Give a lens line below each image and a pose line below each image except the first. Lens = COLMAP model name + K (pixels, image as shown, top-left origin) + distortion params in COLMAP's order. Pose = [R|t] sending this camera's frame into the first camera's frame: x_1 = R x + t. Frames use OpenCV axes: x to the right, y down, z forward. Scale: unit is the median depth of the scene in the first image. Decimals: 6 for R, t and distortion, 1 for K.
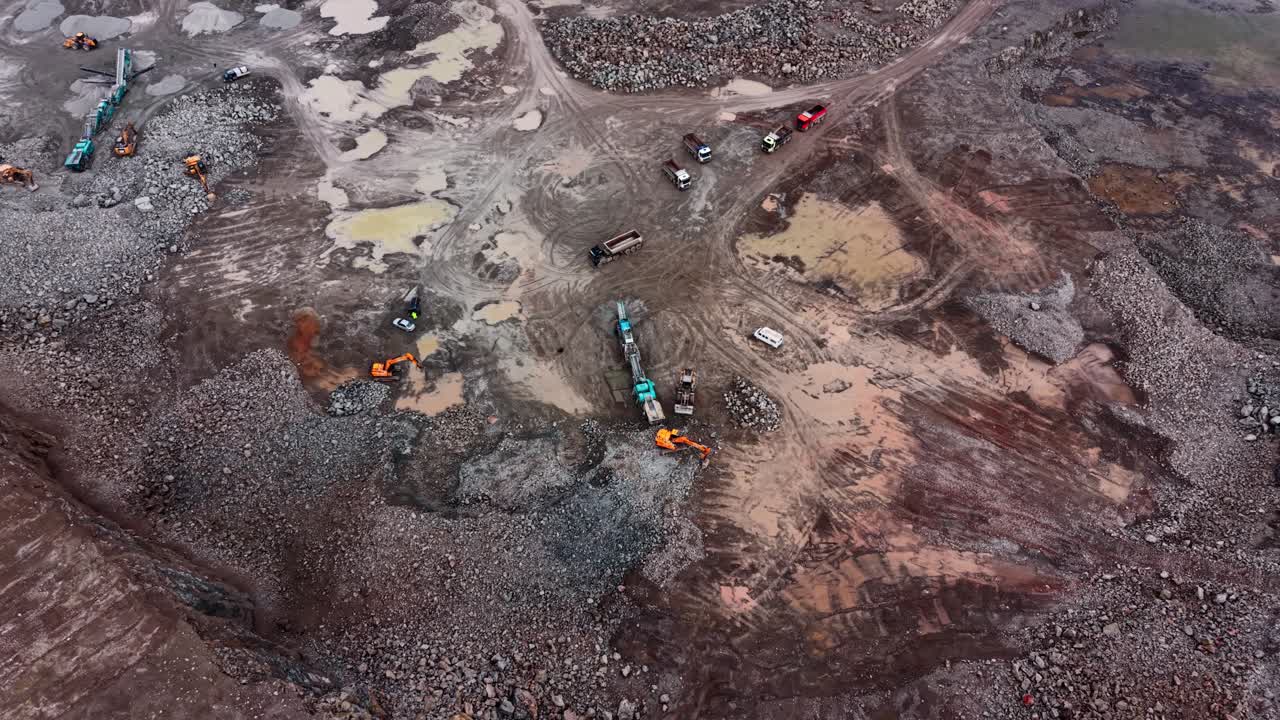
lens RADIAL K [[908.8, 0, 636.9], [0, 908.8, 359.6], [0, 0, 1]] dist [0.145661, -0.371756]
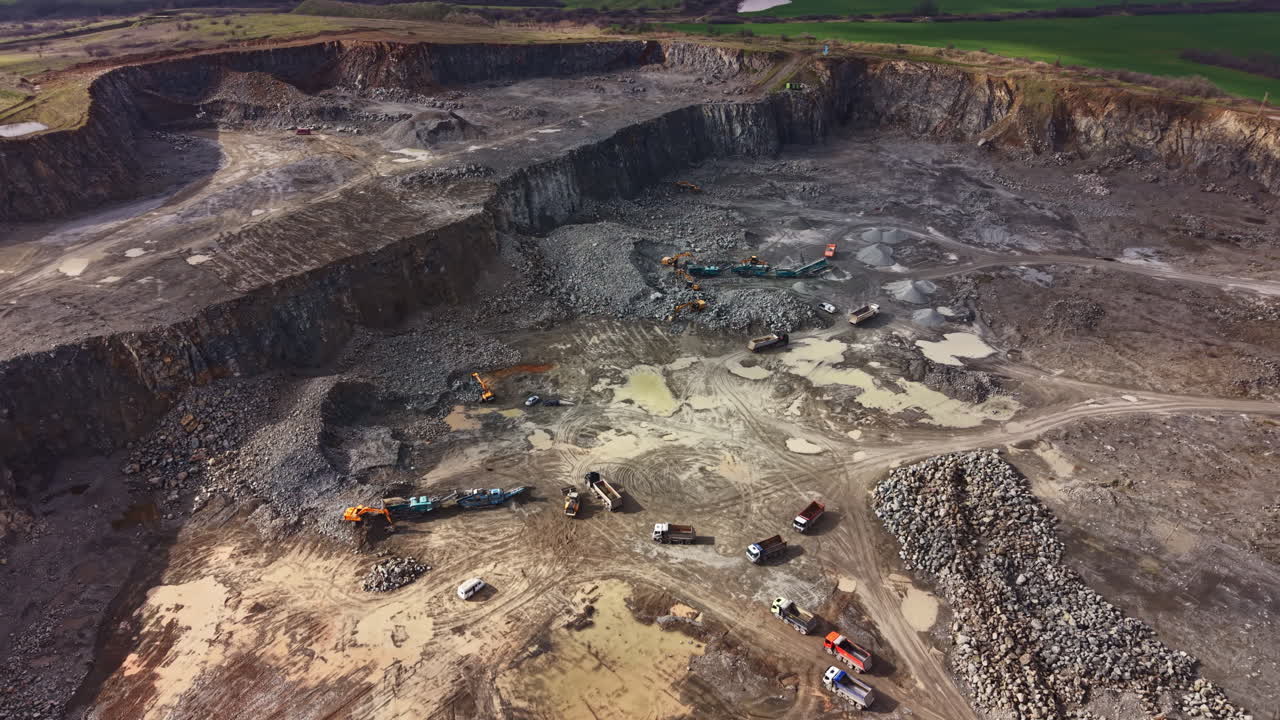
lens RADIAL K [[908.8, 0, 636.9], [0, 908.8, 359.6], [0, 0, 1]] dist [0.145661, -0.371756]
pose [[-0.016663, 0.486451, -0.873549, 0.906203], [-0.752285, 0.569403, 0.331432, -0.643980], [0.658627, 0.662681, 0.356462, 0.577890]]
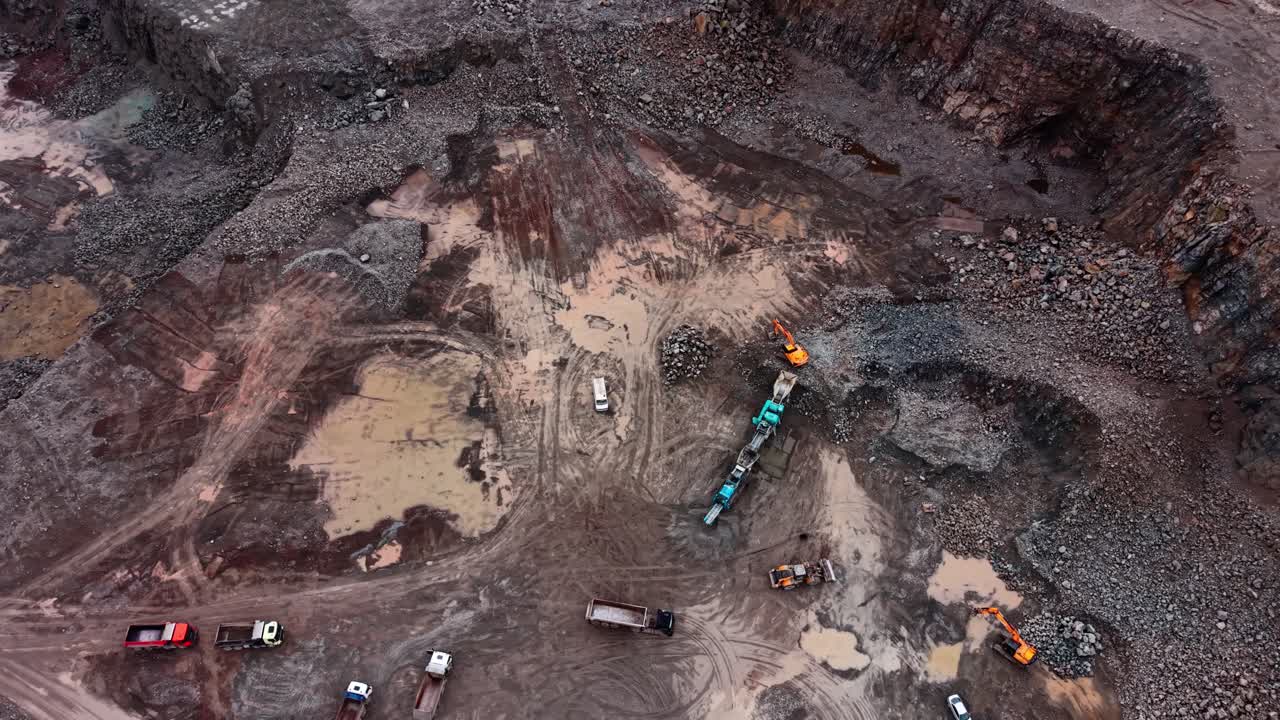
lens RADIAL K [[908.8, 0, 636.9], [0, 908.8, 359.6], [0, 0, 1]] dist [0.145661, -0.371756]
pose [[-0.735779, -0.553143, 0.390720, -0.199587], [0.507476, -0.068300, 0.858955, -0.742151], [-0.448439, 0.830282, 0.330960, 0.660132]]
